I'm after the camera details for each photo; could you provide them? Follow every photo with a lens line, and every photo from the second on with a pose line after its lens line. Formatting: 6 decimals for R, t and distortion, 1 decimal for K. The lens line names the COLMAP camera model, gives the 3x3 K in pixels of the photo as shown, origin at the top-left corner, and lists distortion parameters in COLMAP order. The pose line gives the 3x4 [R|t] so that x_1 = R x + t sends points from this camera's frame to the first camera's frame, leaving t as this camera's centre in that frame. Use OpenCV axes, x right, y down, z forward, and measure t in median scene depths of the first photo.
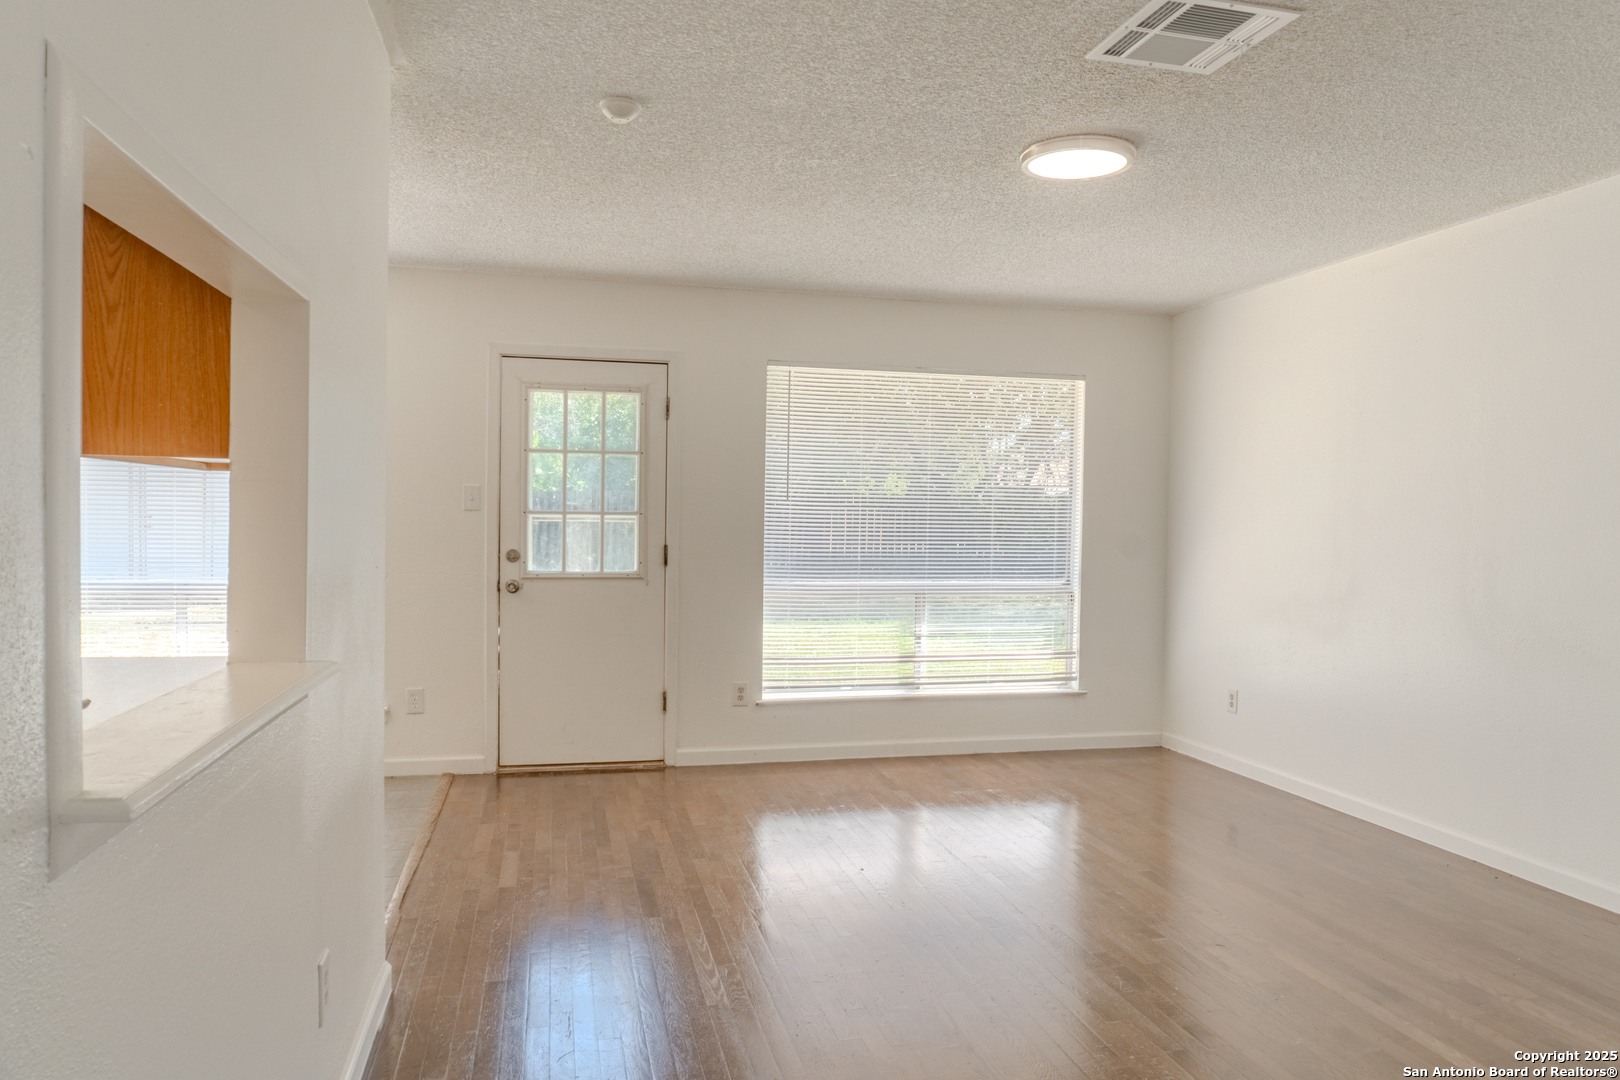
lens RADIAL K [[1091.5, 0, 810.0], [0, 1091.5, 540.0], [0, 0, 1]] dist [0.003940, 0.000712]
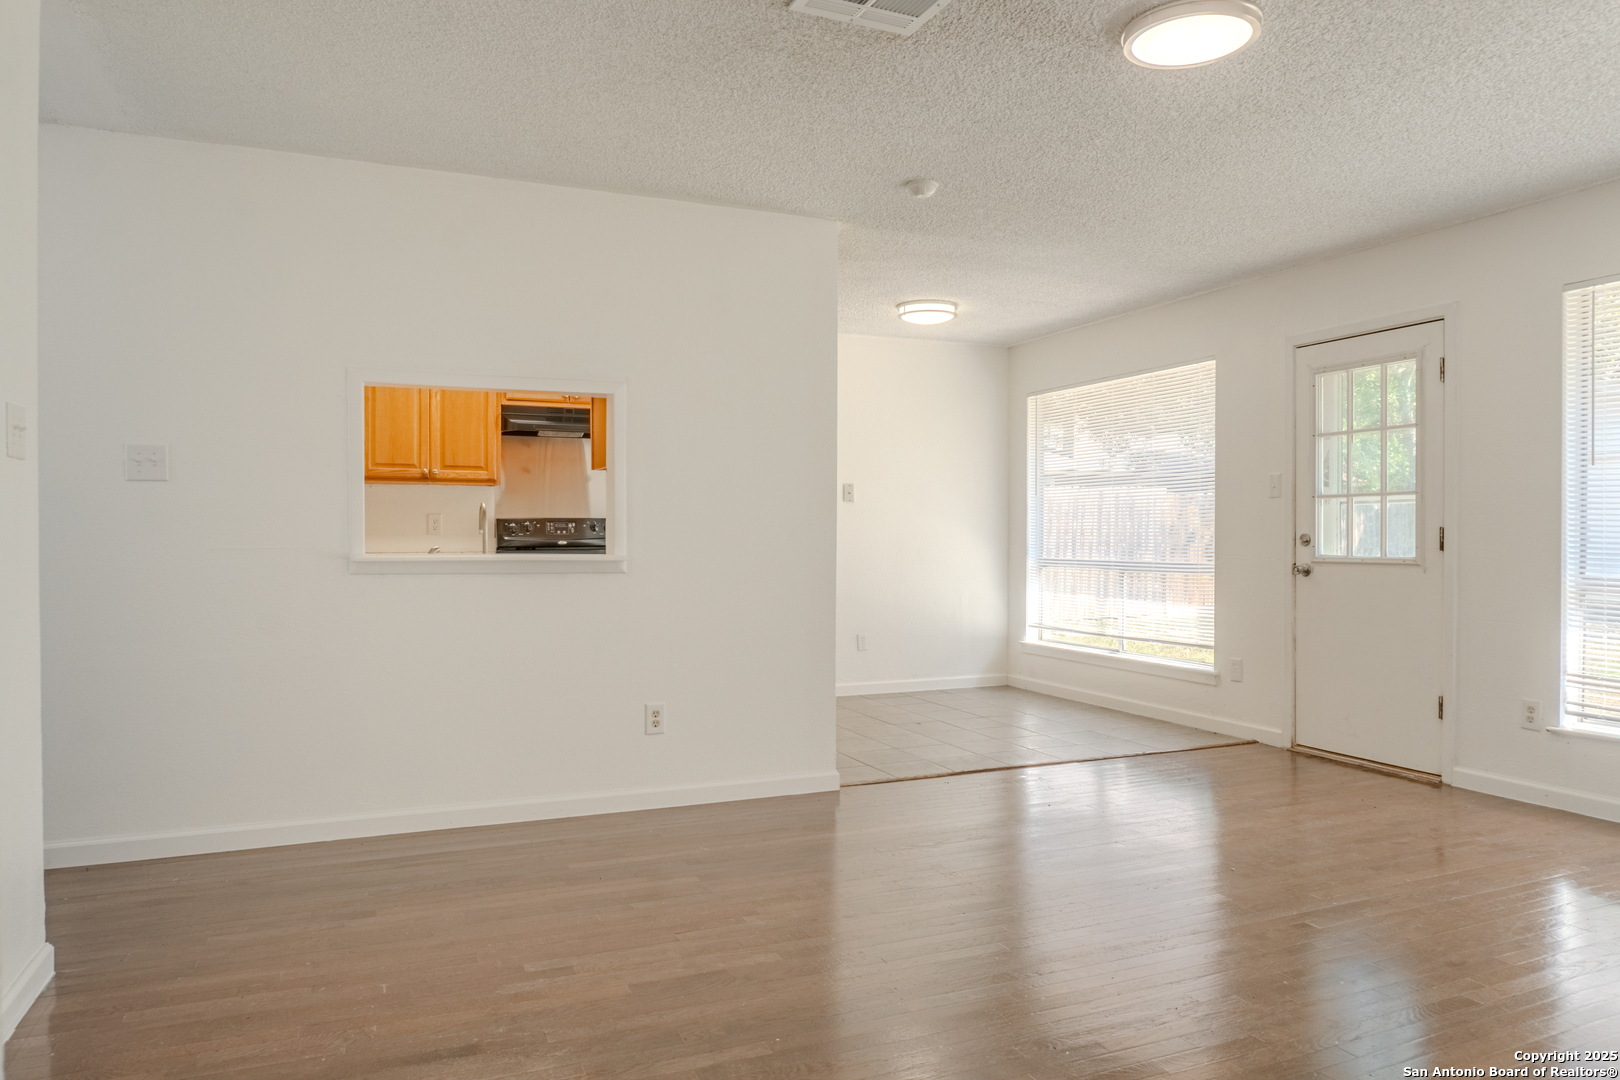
lens RADIAL K [[1091.5, 0, 810.0], [0, 1091.5, 540.0], [0, 0, 1]] dist [0.003940, 0.000712]
pose [[0.189897, -0.008537, -0.981767, 0.629463], [-0.018248, 0.999759, -0.012223, 0.034843], [0.981634, 0.020237, 0.189695, 0.343727]]
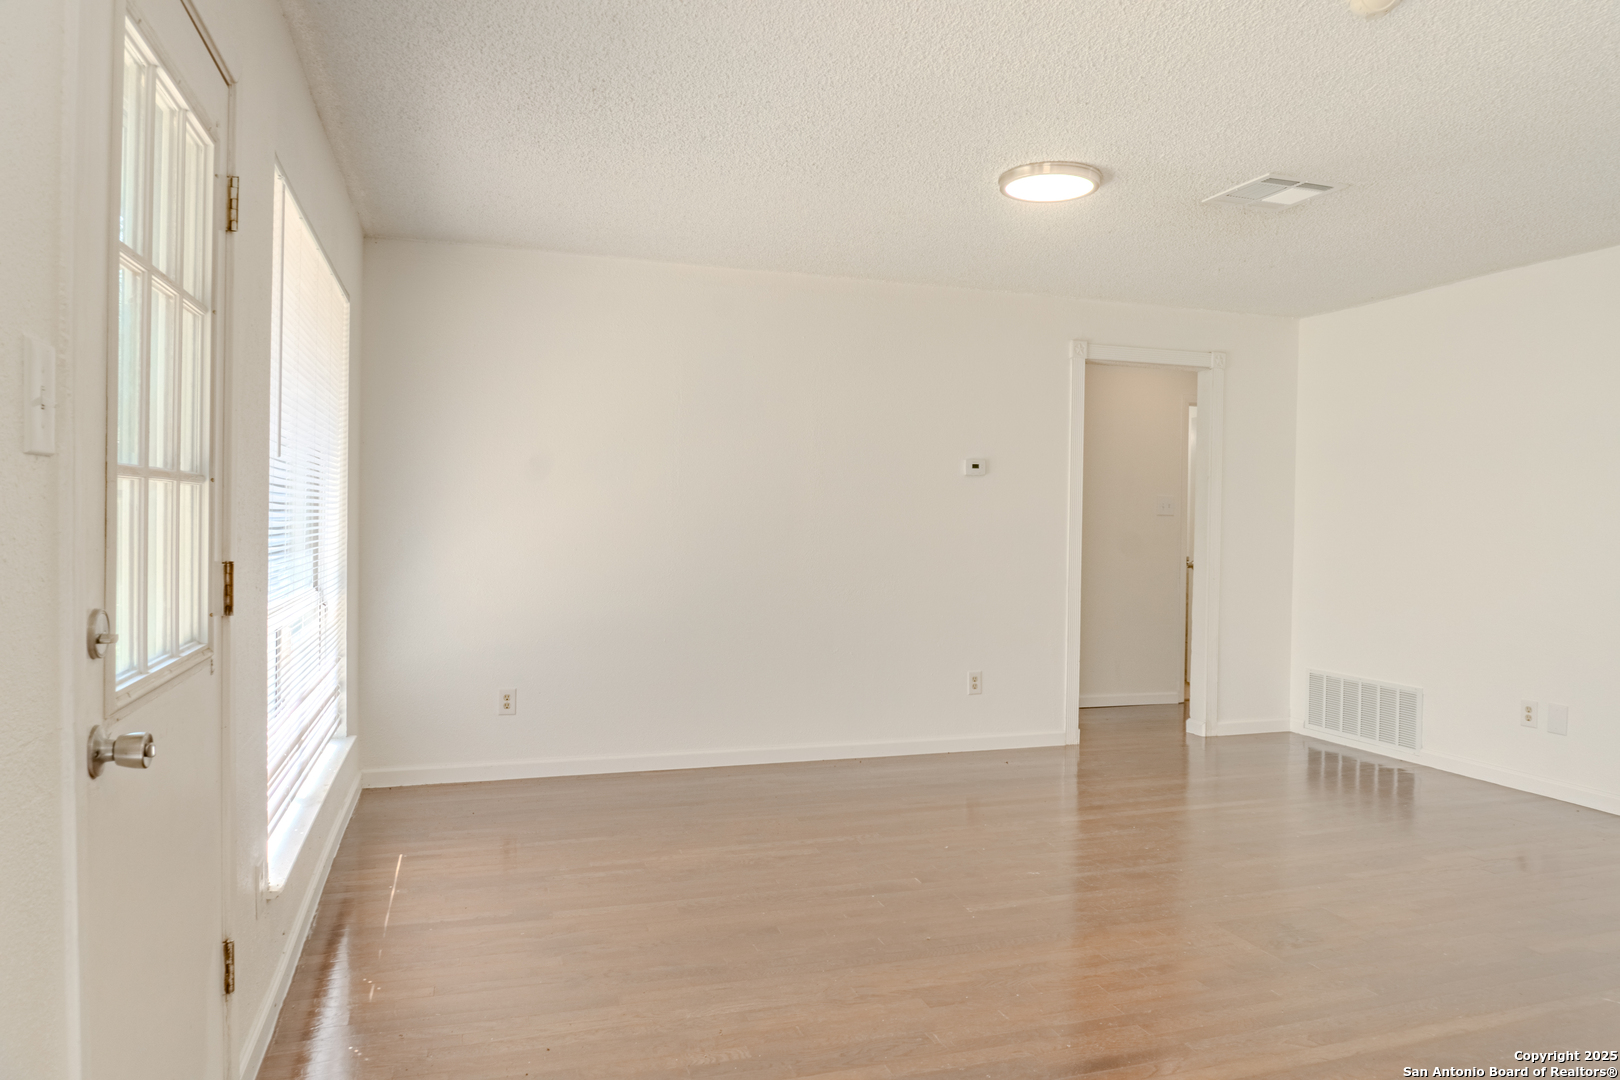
lens RADIAL K [[1055.4, 0, 815.6], [0, 1055.4, 542.7], [0, 0, 1]] dist [-0.031023, -0.000599]
pose [[-0.093501, -0.030948, 0.995138, -0.516634], [0.007581, 0.999466, 0.031795, -0.012174], [-0.995590, 0.010518, -0.093216, 0.836937]]
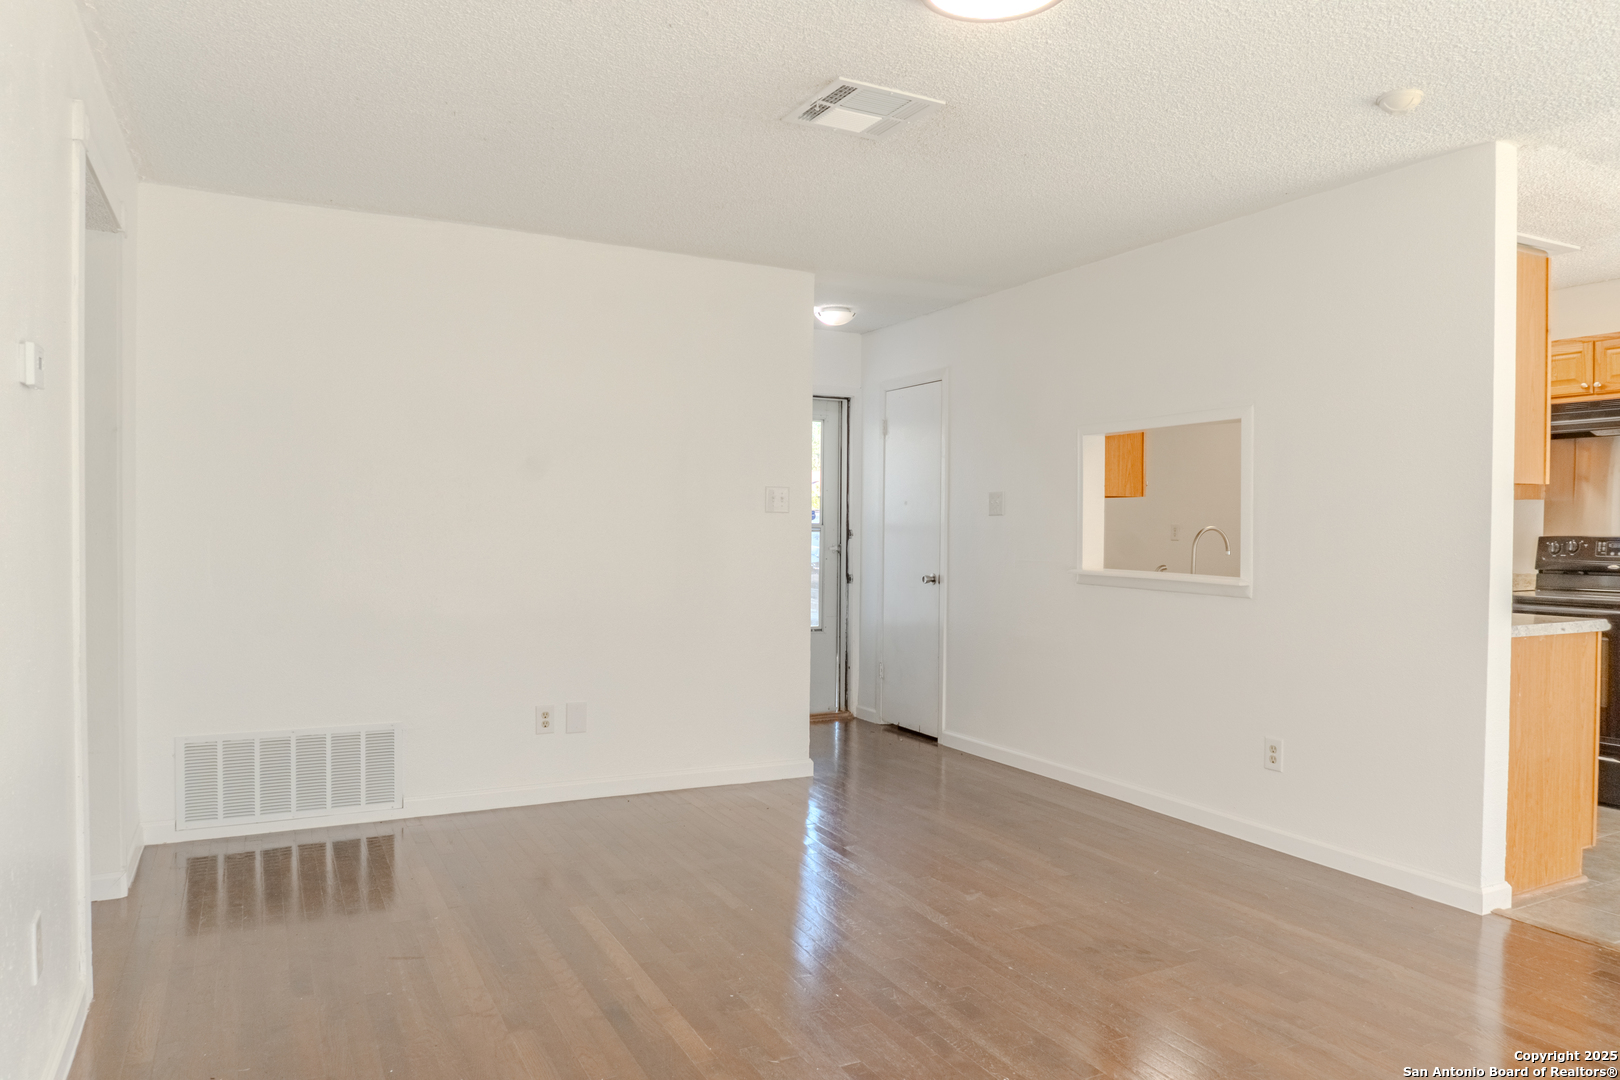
lens RADIAL K [[1075.1, 0, 806.3], [0, 1075.1, 551.0], [0, 0, 1]] dist [-0.025550, 0.001891]
pose [[-0.968136, -0.013359, -0.250070, 0.325965], [-0.023420, 0.999030, 0.037303, -0.003919], [0.249329, 0.041971, -0.967509, 1.022011]]
